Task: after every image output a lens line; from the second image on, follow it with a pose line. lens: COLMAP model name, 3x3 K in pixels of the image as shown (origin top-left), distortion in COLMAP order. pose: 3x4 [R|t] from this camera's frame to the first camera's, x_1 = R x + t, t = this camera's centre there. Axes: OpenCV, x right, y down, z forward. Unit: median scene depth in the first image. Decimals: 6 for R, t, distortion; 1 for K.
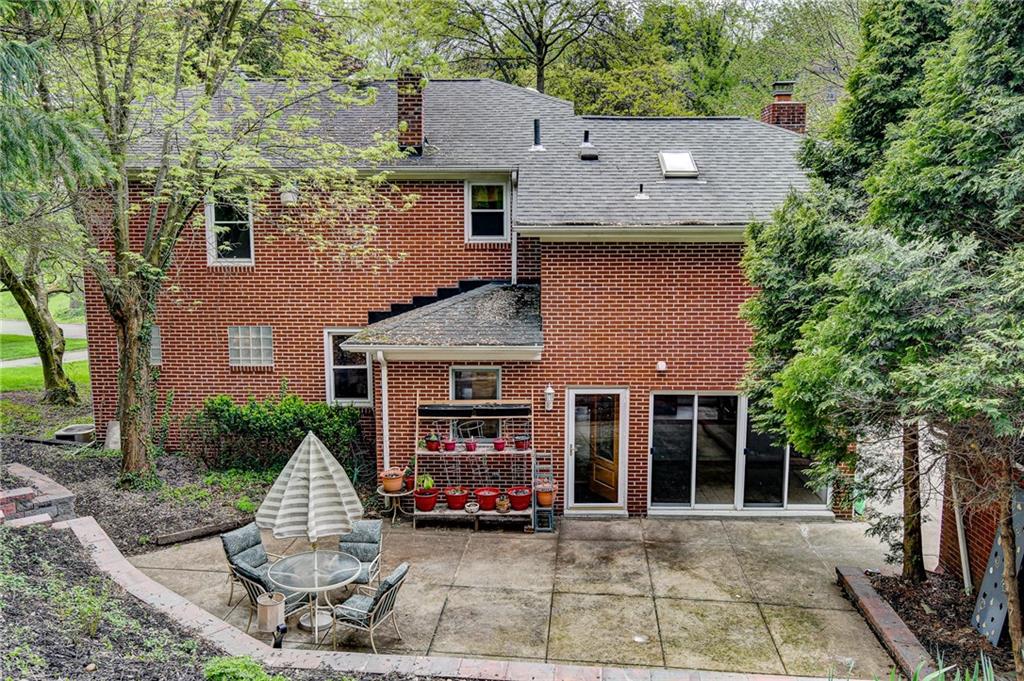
lens RADIAL K [[830.7, 0, 512.0], [0, 830.7, 340.5], [0, 0, 1]] dist [0.001369, 0.004538]
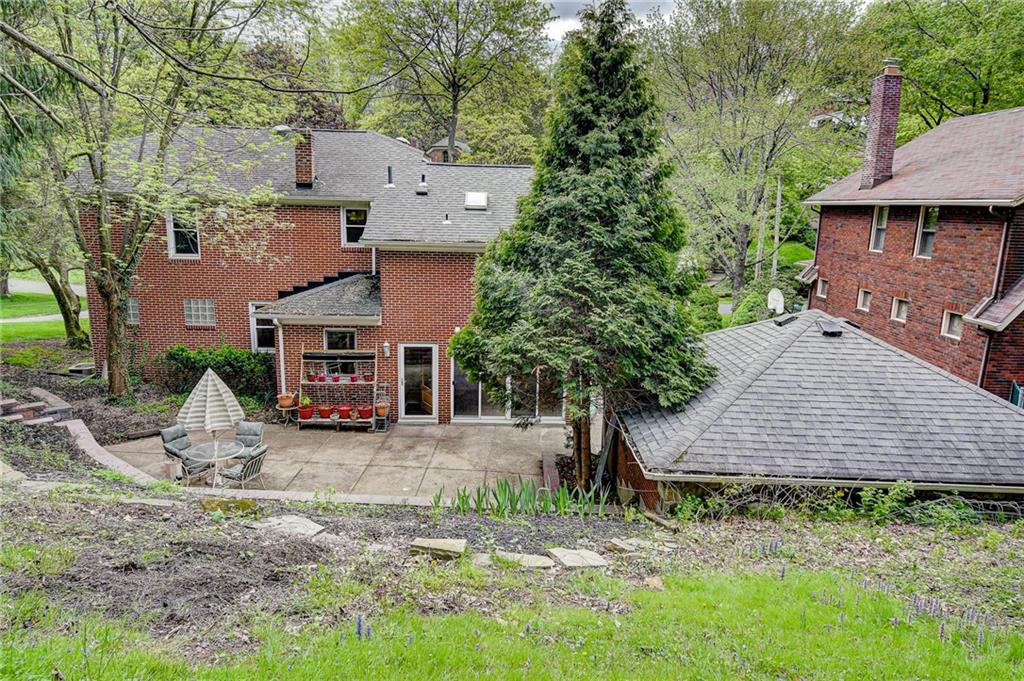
lens RADIAL K [[646.2, 0, 512.0], [0, 646.2, 340.5], [0, 0, 1]] dist [-0.003546, -0.002464]
pose [[0.997685, 0.011826, 0.066974, 0.199581], [-0.015884, 0.998048, 0.060390, -0.025209], [-0.066129, -0.061314, 0.995925, -0.241214]]
